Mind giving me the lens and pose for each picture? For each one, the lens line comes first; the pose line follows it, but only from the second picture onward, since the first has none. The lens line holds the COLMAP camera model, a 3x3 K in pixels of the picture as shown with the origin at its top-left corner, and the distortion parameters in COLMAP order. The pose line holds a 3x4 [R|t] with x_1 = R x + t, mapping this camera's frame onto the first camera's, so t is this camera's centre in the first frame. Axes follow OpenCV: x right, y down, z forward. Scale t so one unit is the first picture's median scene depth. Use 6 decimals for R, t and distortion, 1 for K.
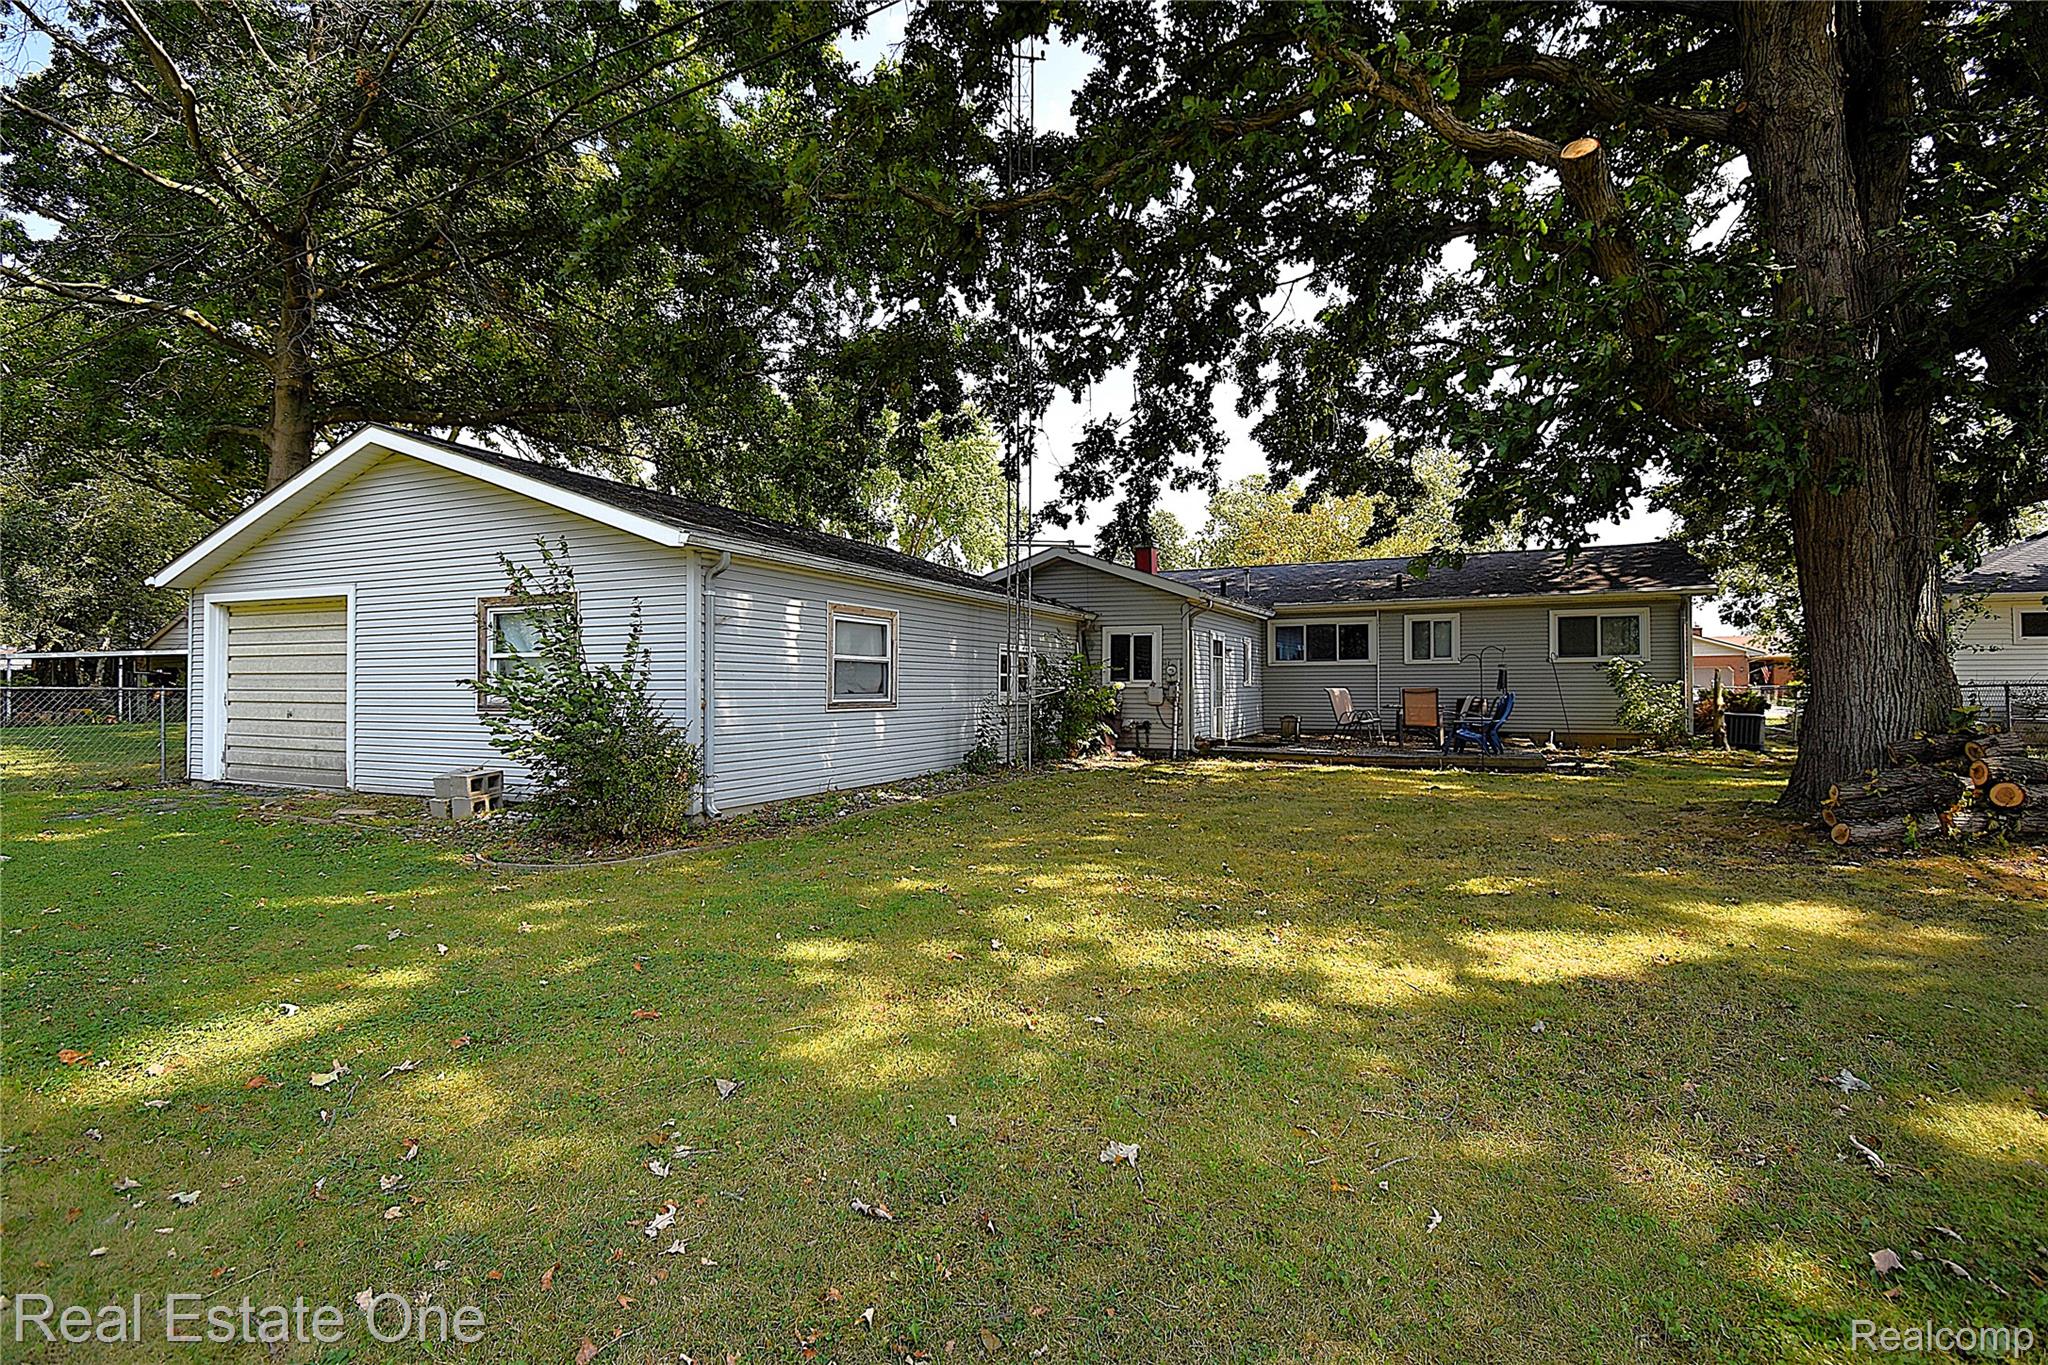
lens RADIAL K [[1017.8, 0, 1024.0], [0, 1017.8, 682.5], [0, 0, 1]] dist [0.028261, -0.000154]
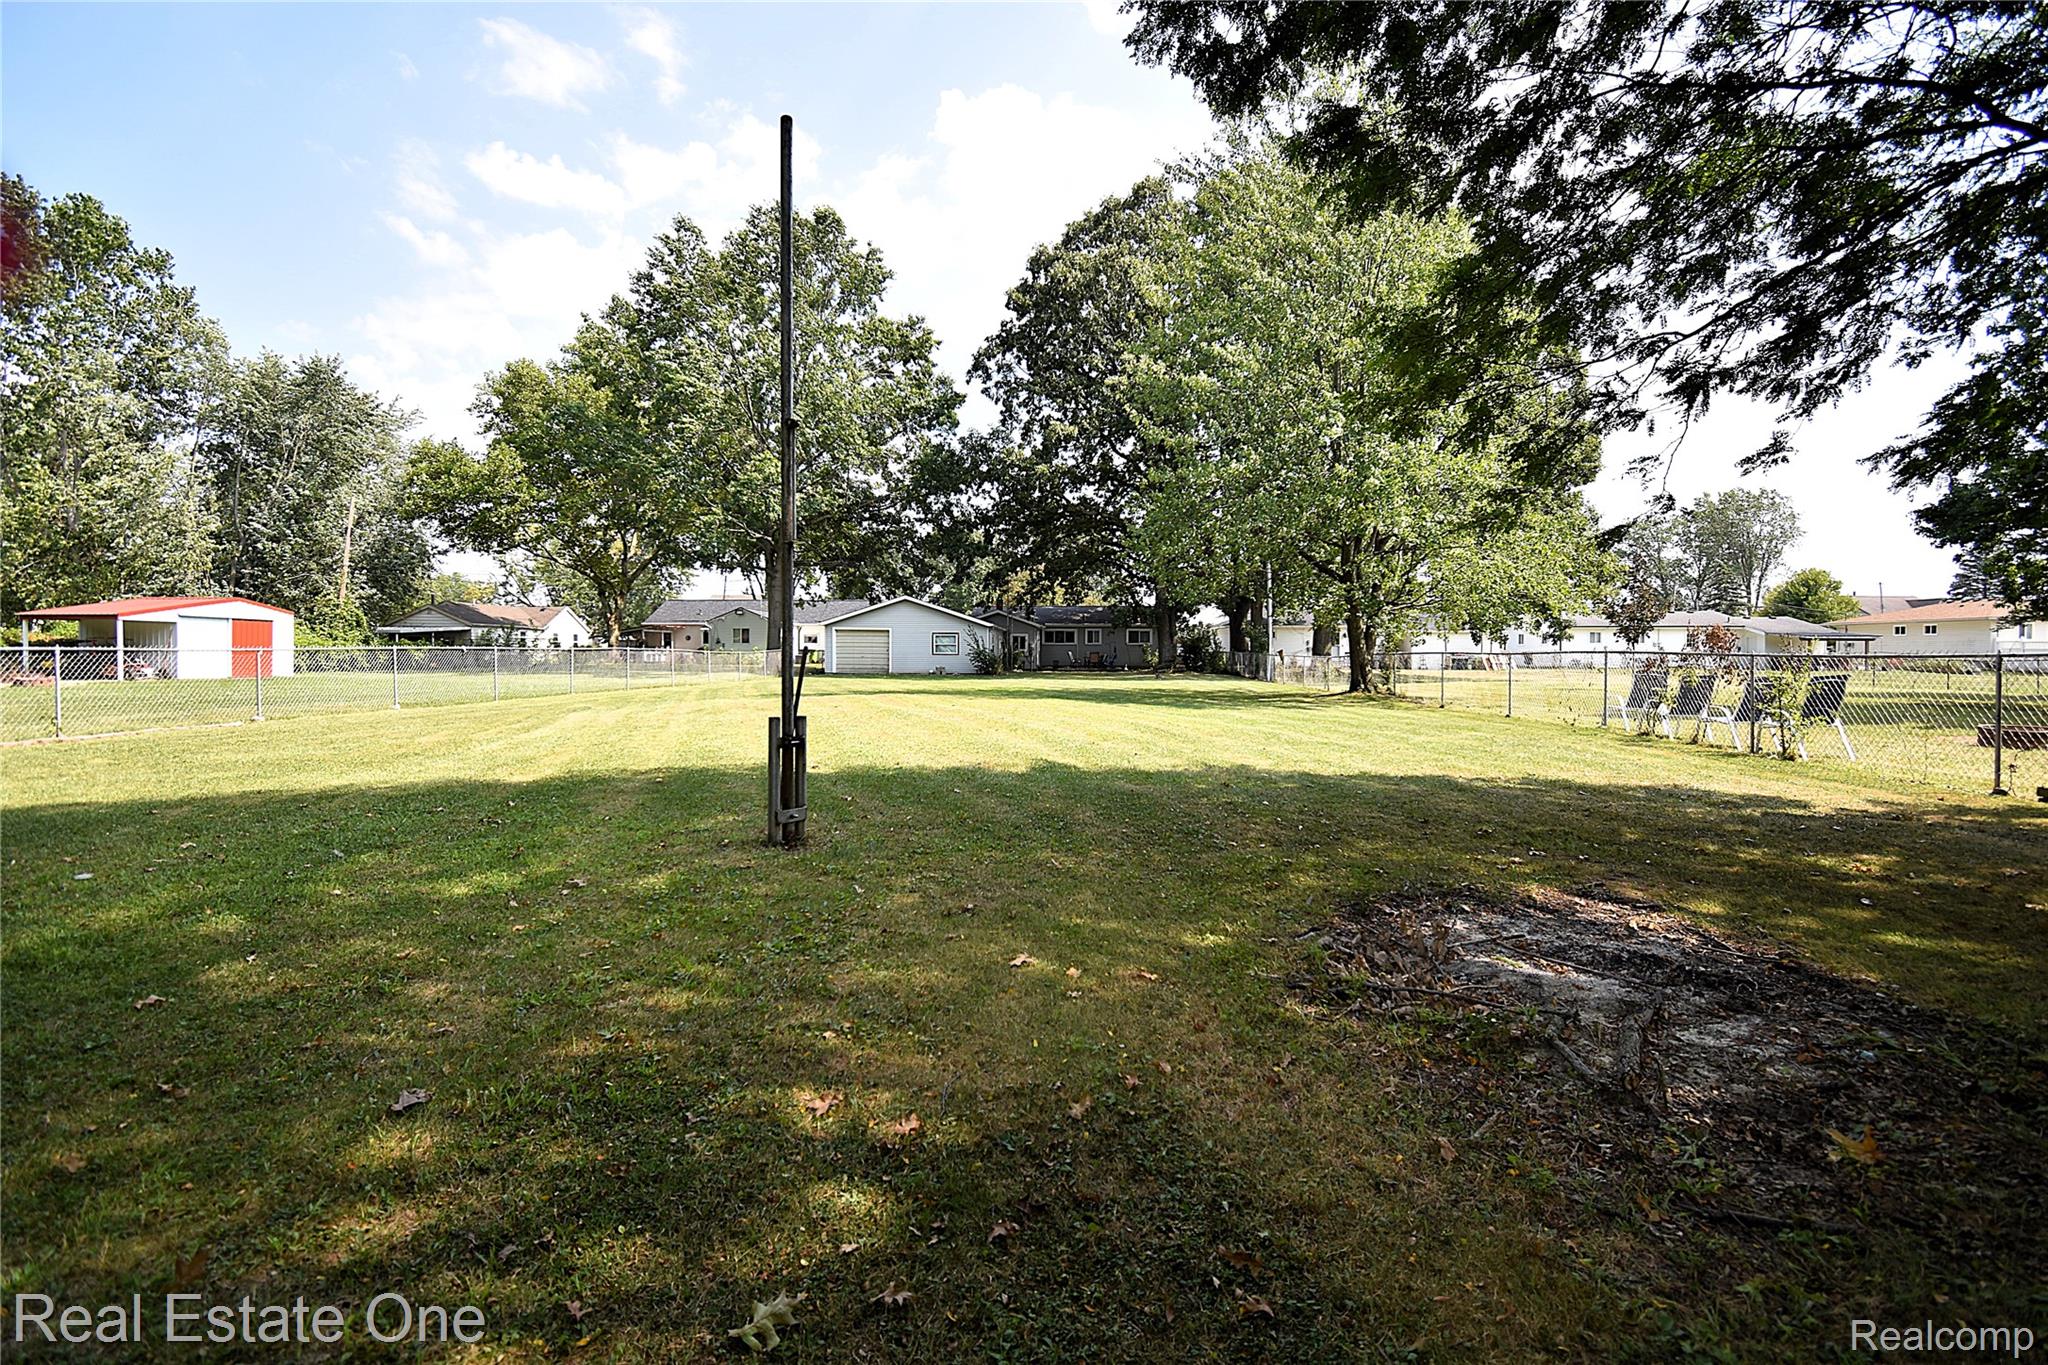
lens RADIAL K [[953.7, 0, 1058.5], [0, 953.7, 681.9], [0, 0, 1]] dist [0.000167, -0.000105]
pose [[0.922150, -0.007352, 0.386763, -1.051319], [-0.006360, 0.999396, 0.034163, -0.002632], [-0.386780, -0.033963, 0.921546, -2.100410]]
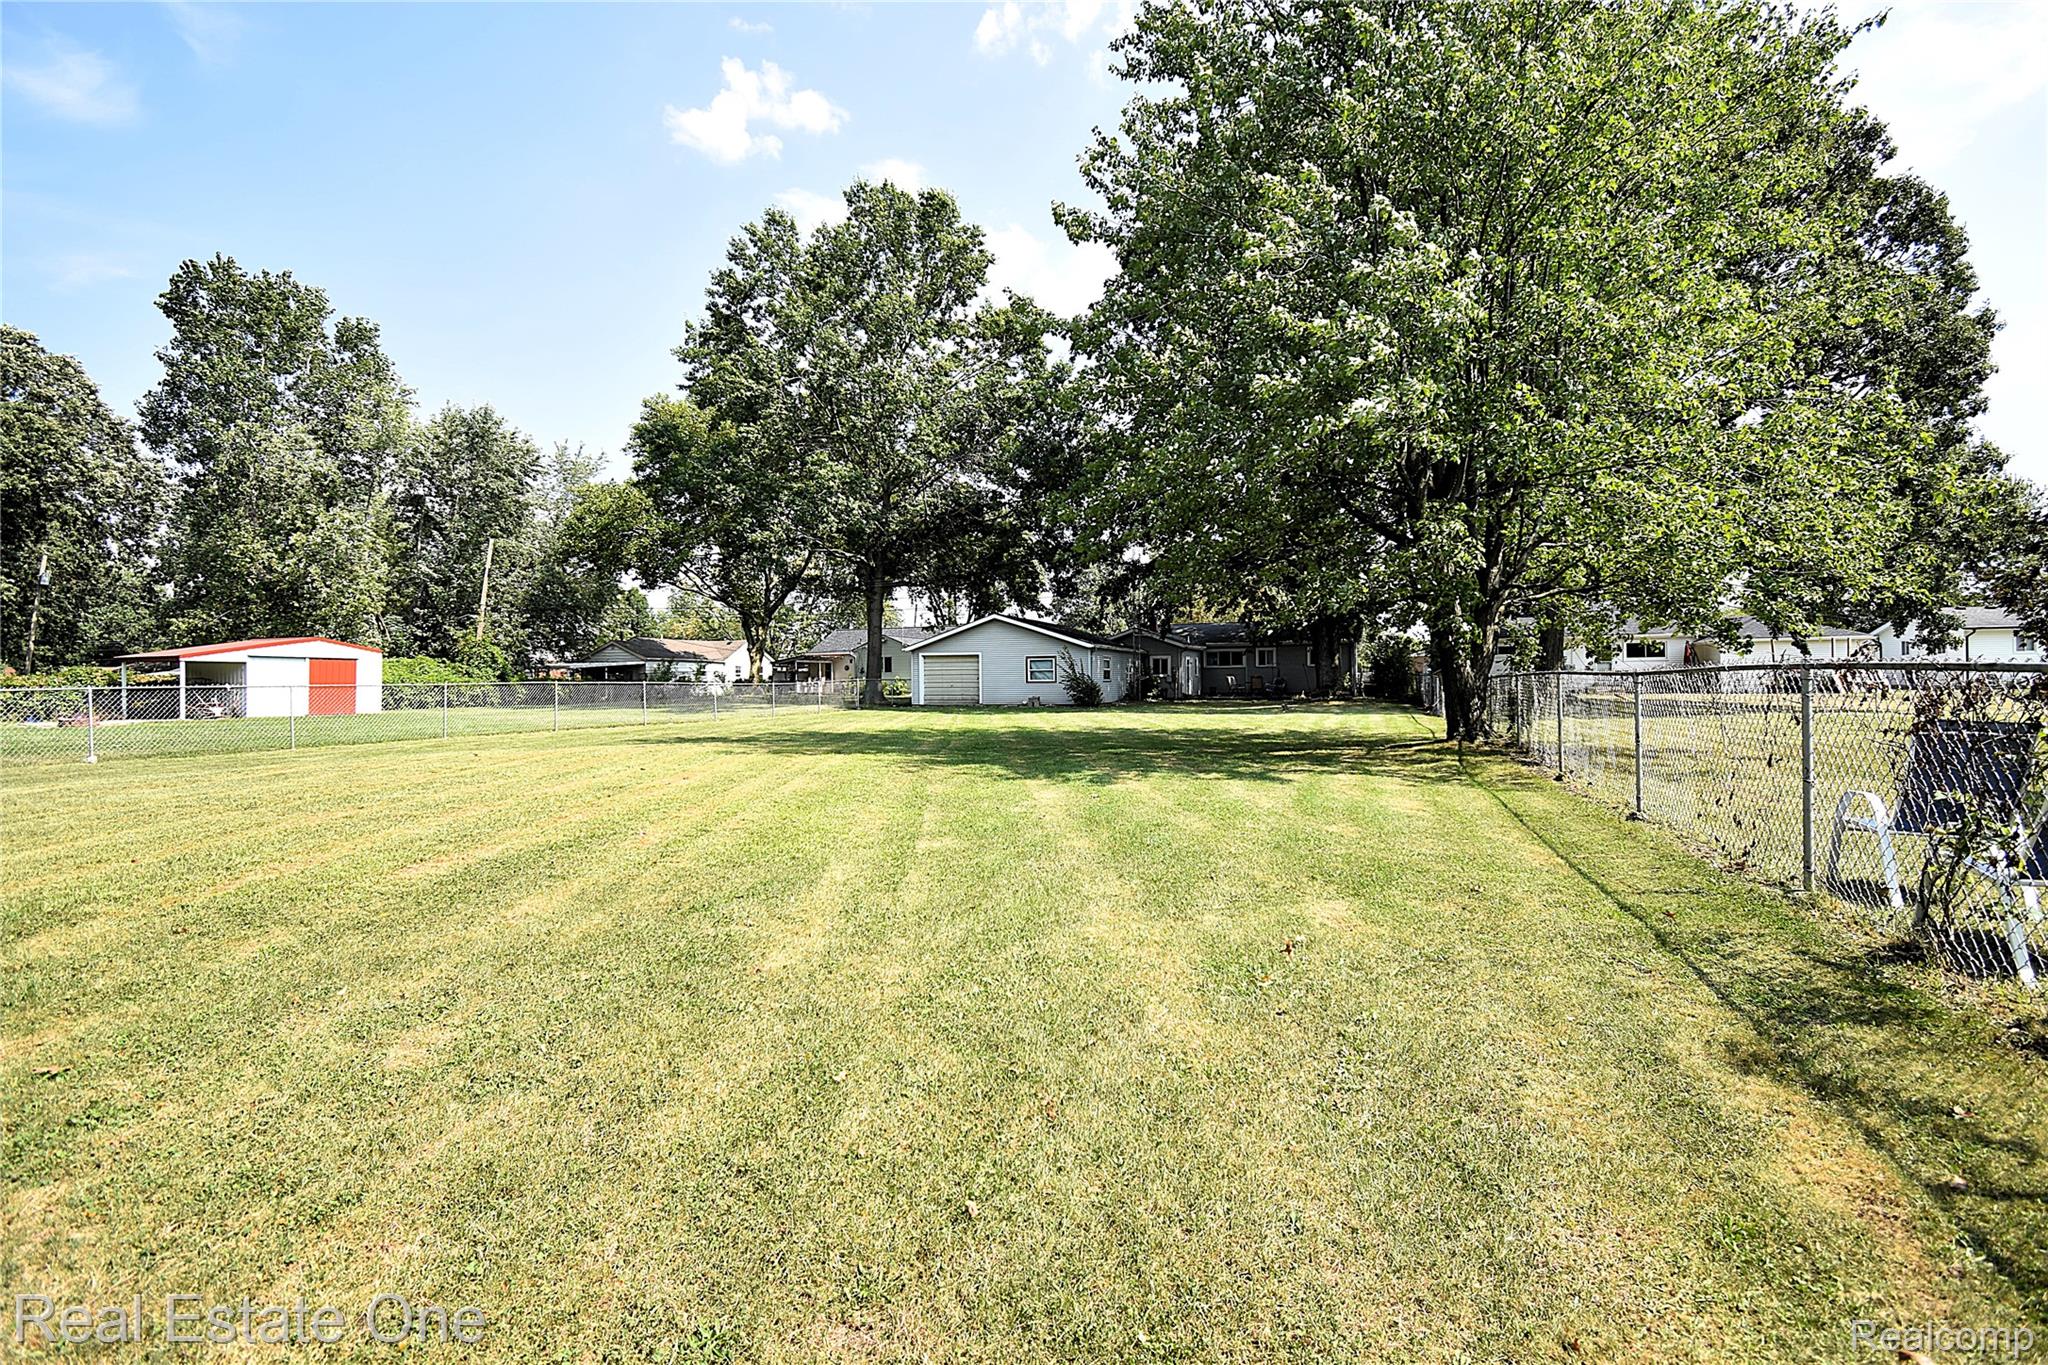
lens RADIAL K [[953.7, 0, 1058.5], [0, 953.7, 681.9], [0, 0, 1]] dist [0.000167, -0.000105]
pose [[0.994501, -0.010692, 0.104182, -0.482842], [0.010141, 0.999932, 0.005822, 0.000808], [-0.104237, -0.004734, 0.994541, -1.735268]]
